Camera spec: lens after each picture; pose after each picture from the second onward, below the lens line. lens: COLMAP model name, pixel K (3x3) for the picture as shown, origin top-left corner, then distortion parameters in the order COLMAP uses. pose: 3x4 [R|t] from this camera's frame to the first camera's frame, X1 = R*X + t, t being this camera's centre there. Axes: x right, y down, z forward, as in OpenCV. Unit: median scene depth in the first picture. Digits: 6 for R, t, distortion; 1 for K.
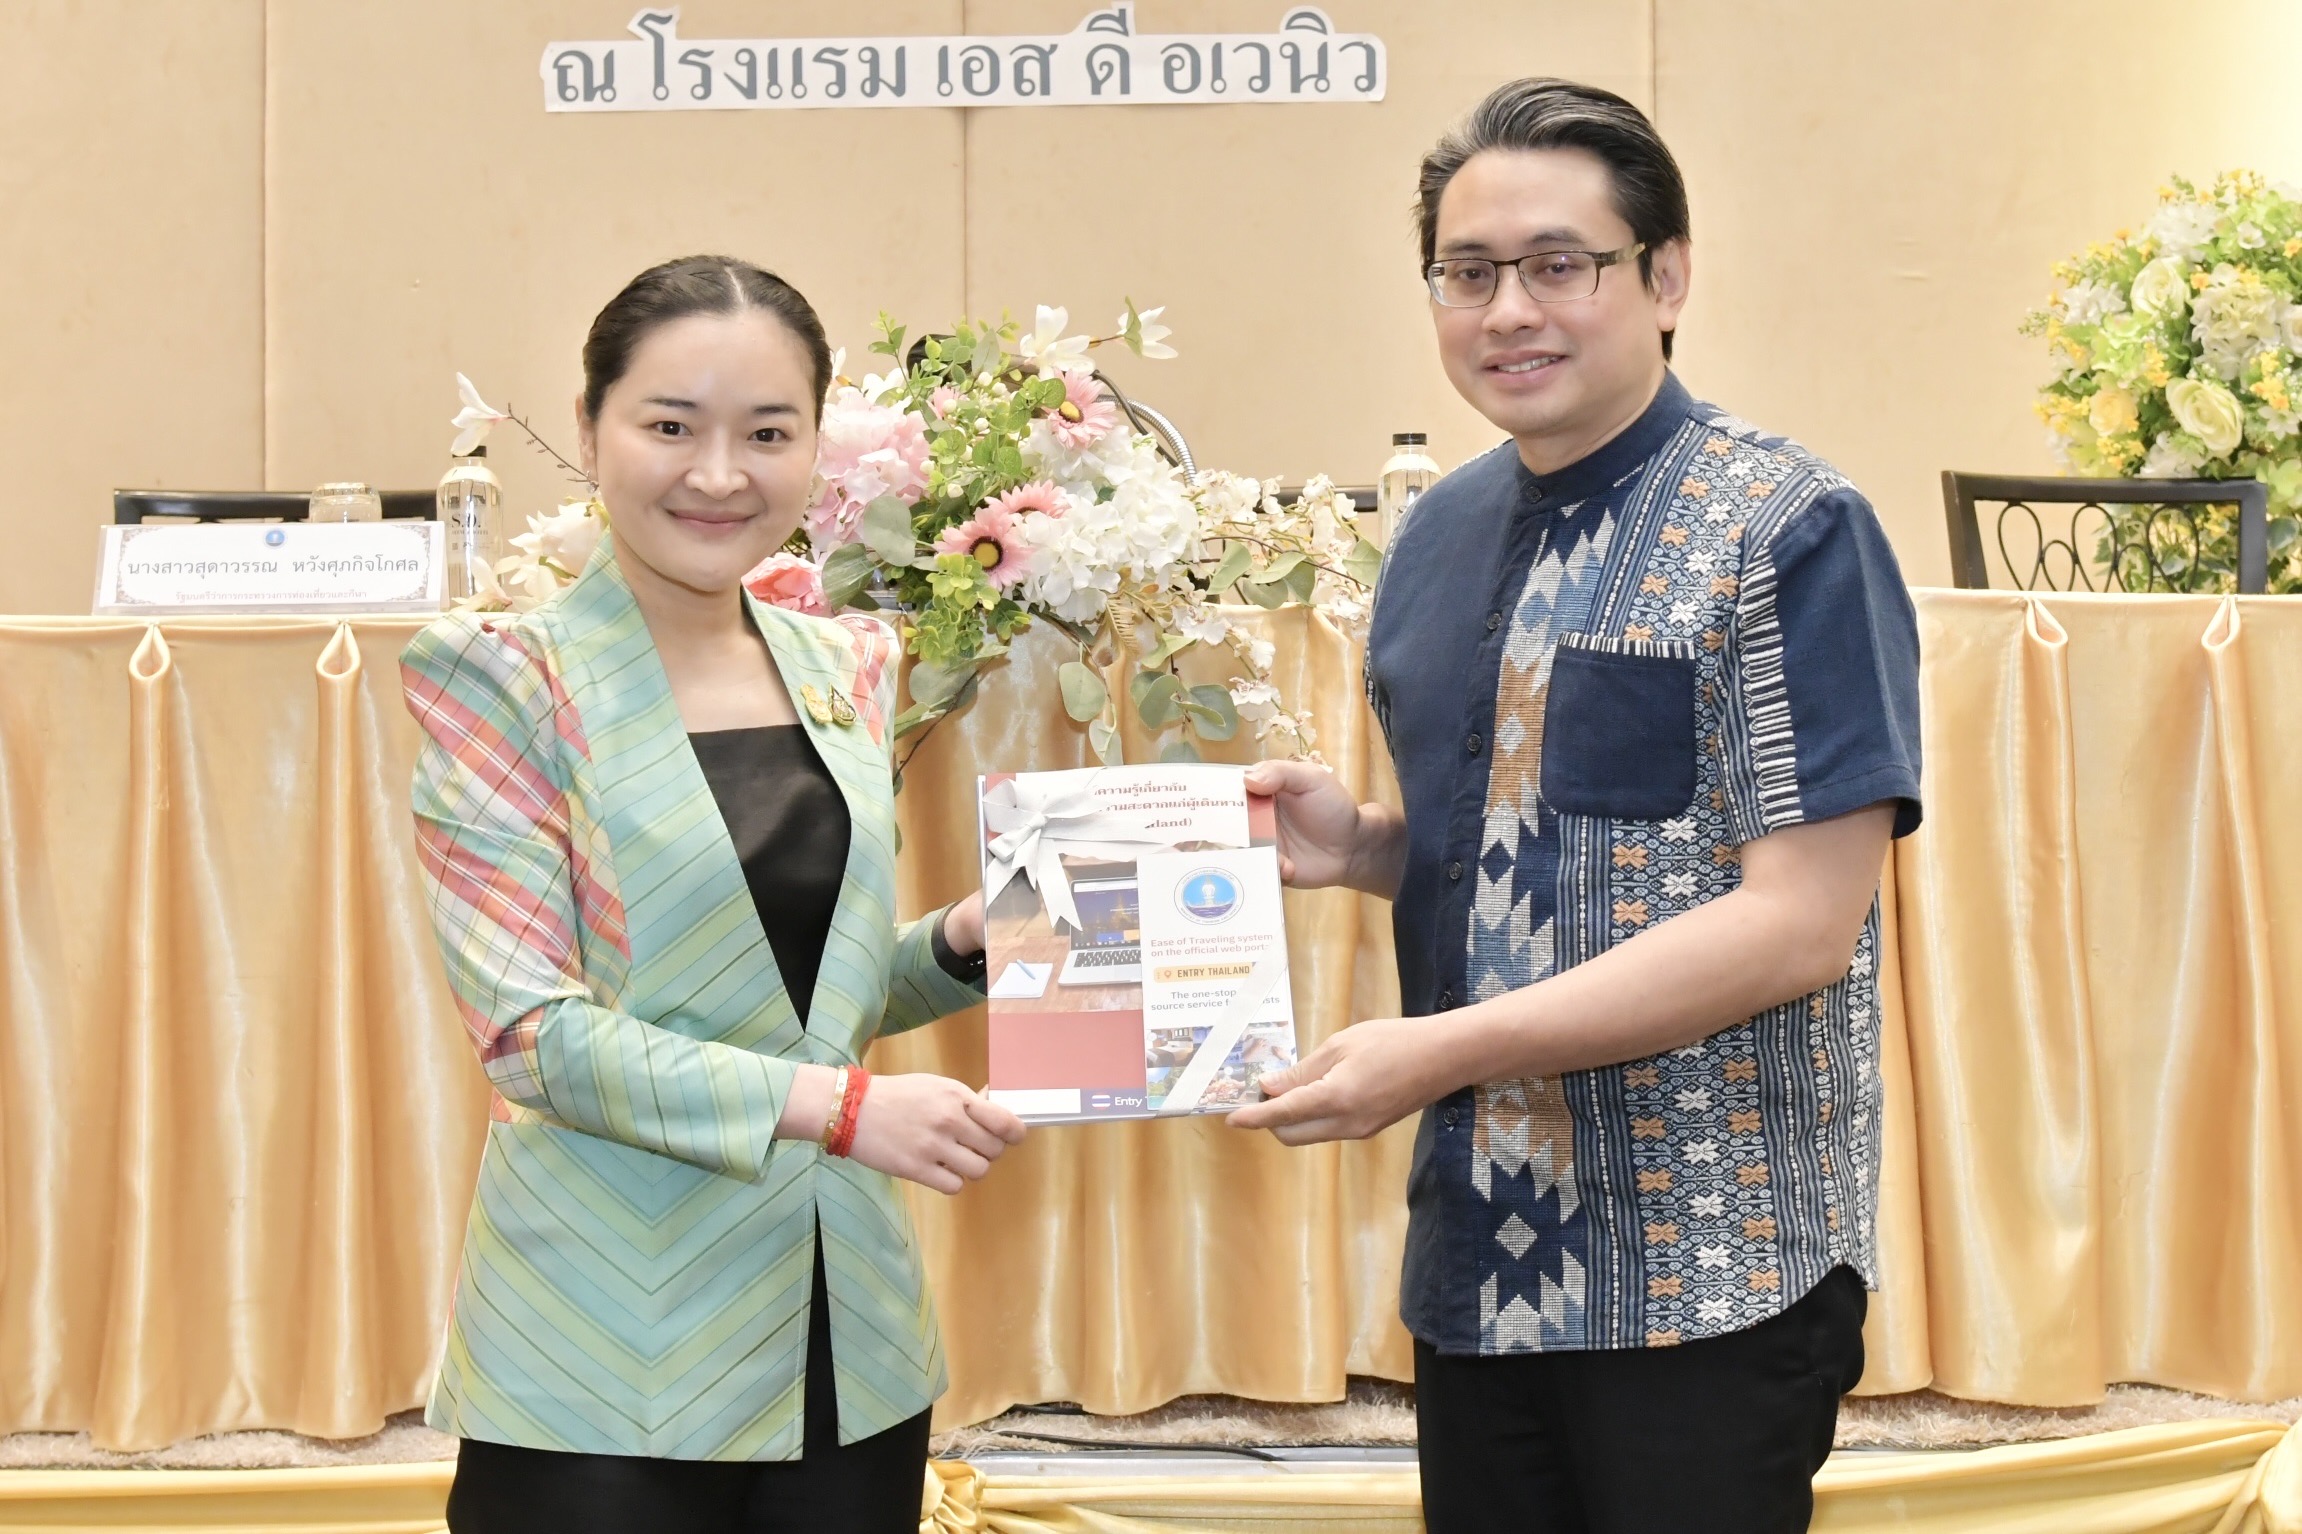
lens RADIAL K [[3731.7, 0, 1153.0], [0, 3731.7, 501.7], [0, 0, 1]] dist [-0.008901, -0.100714]
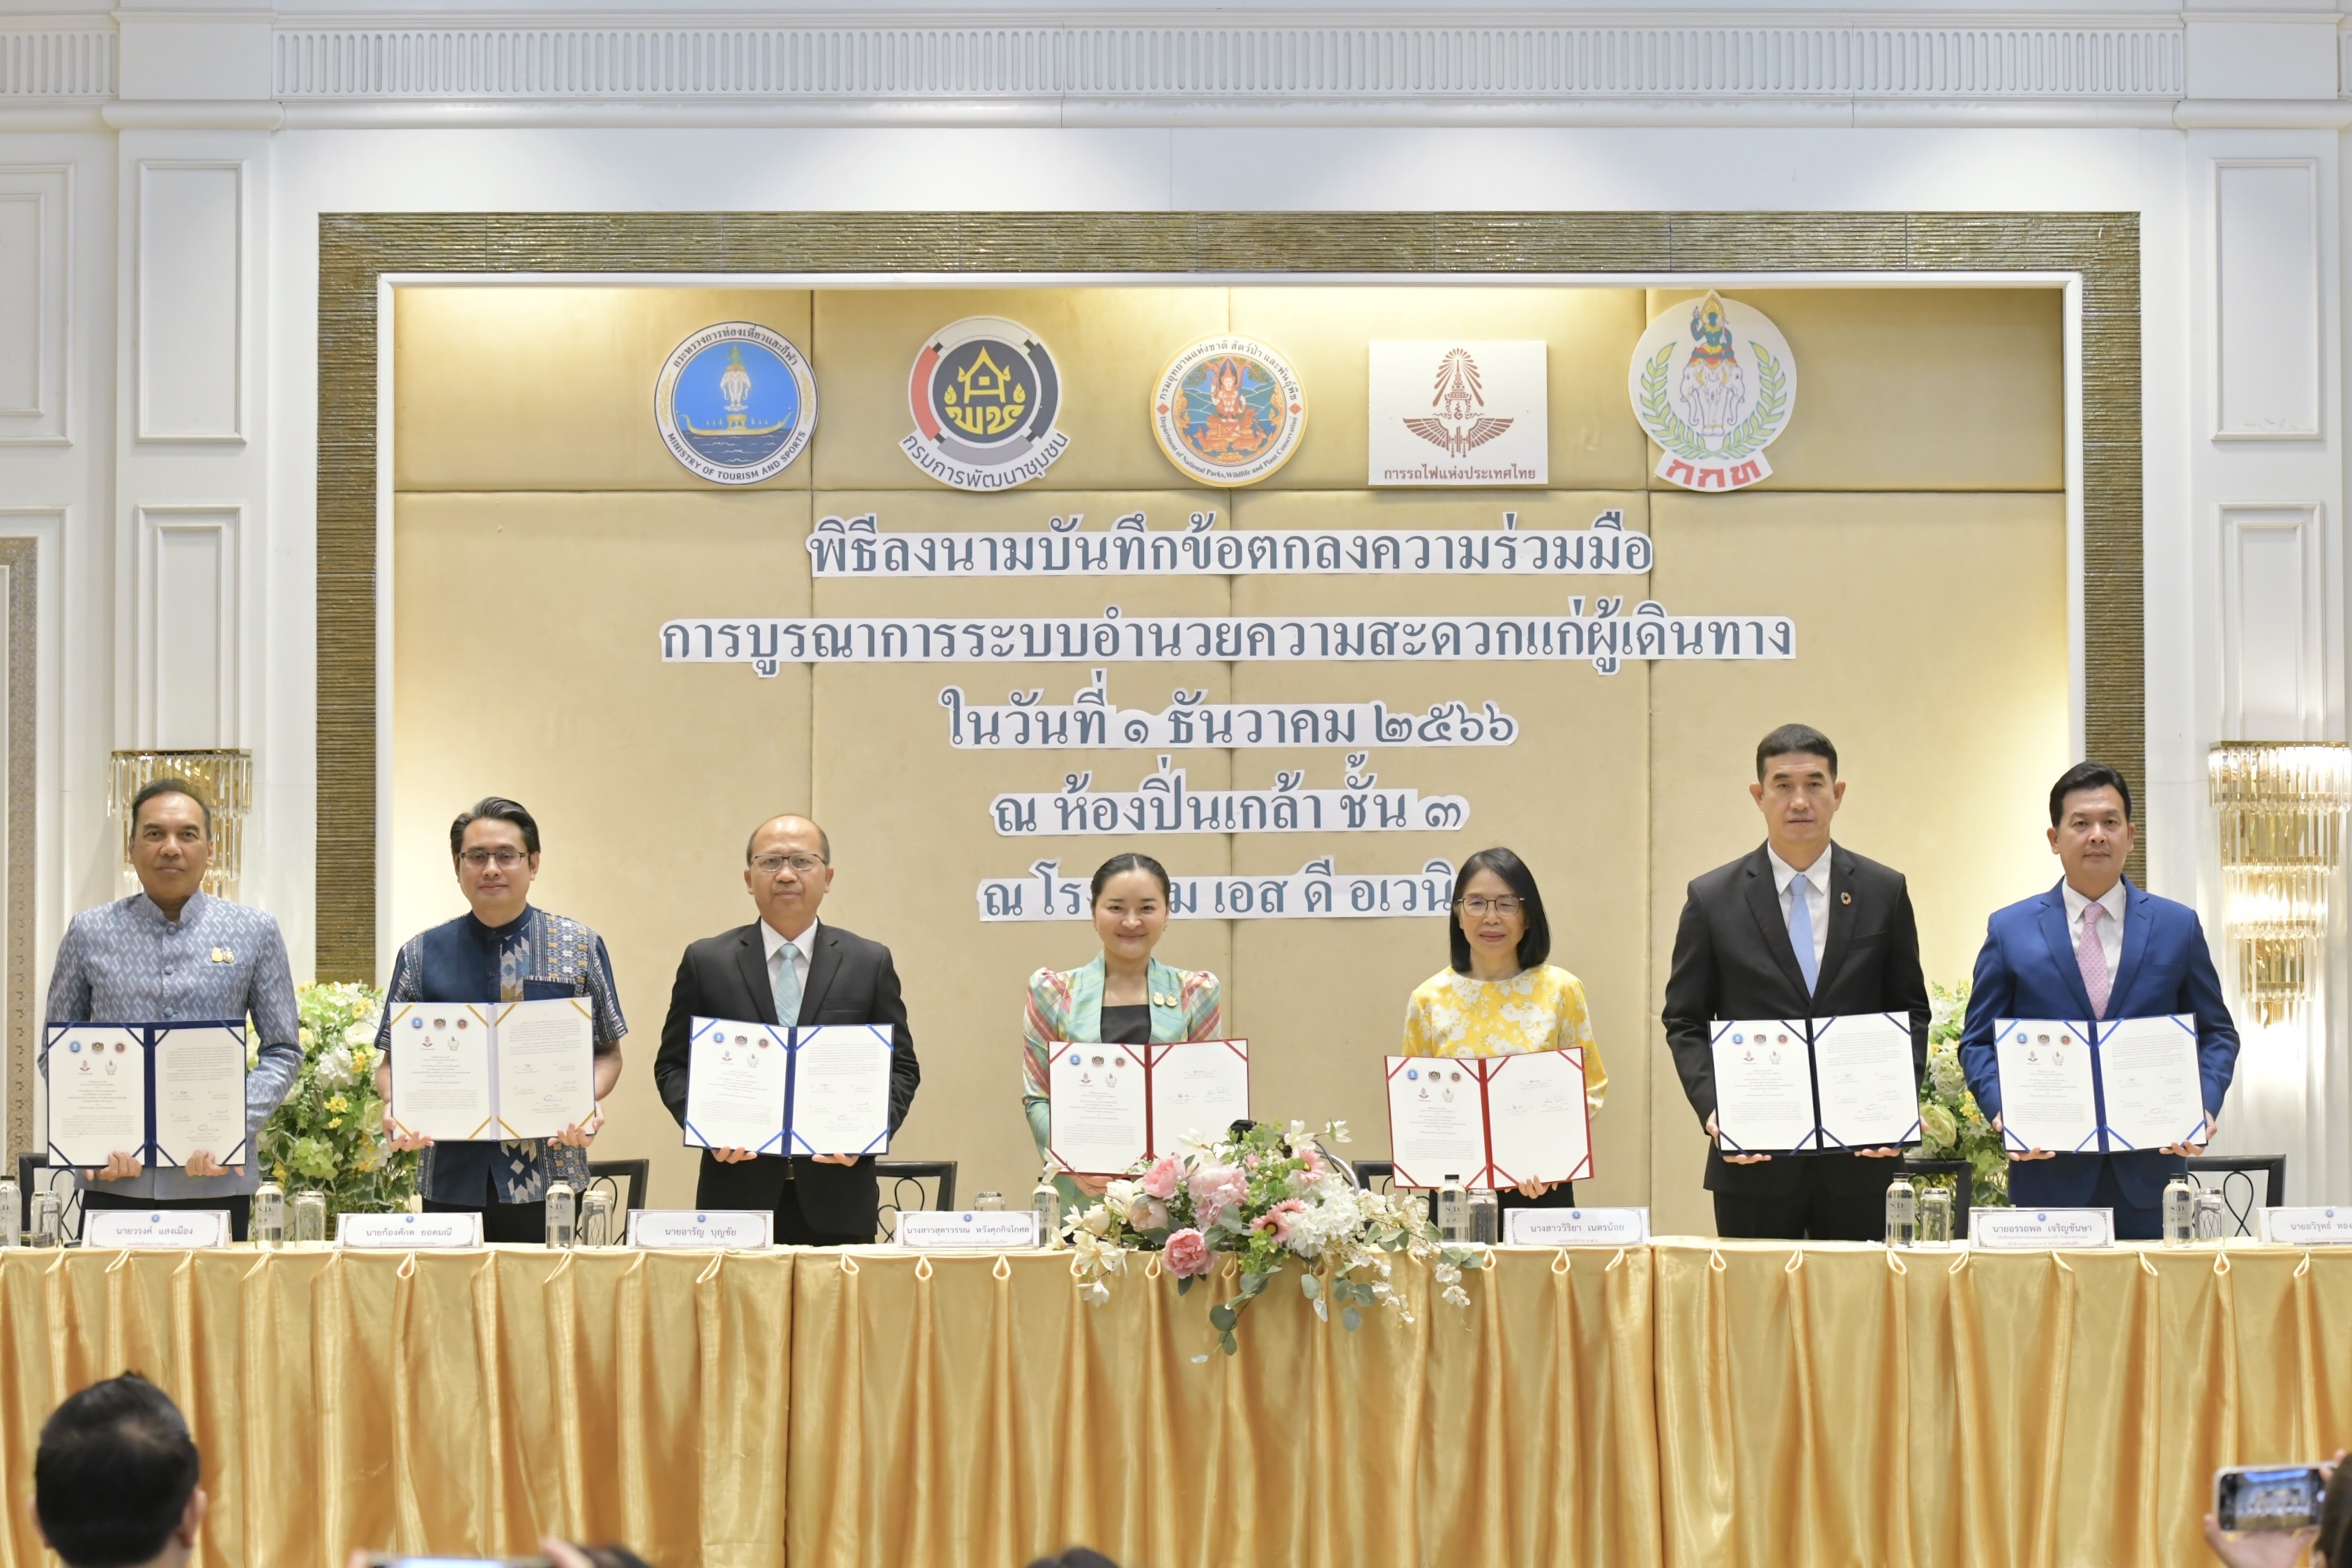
lens RADIAL K [[5817.7, 0, 1176.0], [0, 5817.7, 784.0], [0, 0, 1]] dist [-0.019454, -0.216649]
pose [[0.999484, 0.005422, -0.031647, 0.006886], [-0.006105, 0.999749, -0.021539, -0.120222], [0.031522, 0.021722, 0.999267, -1.733622]]
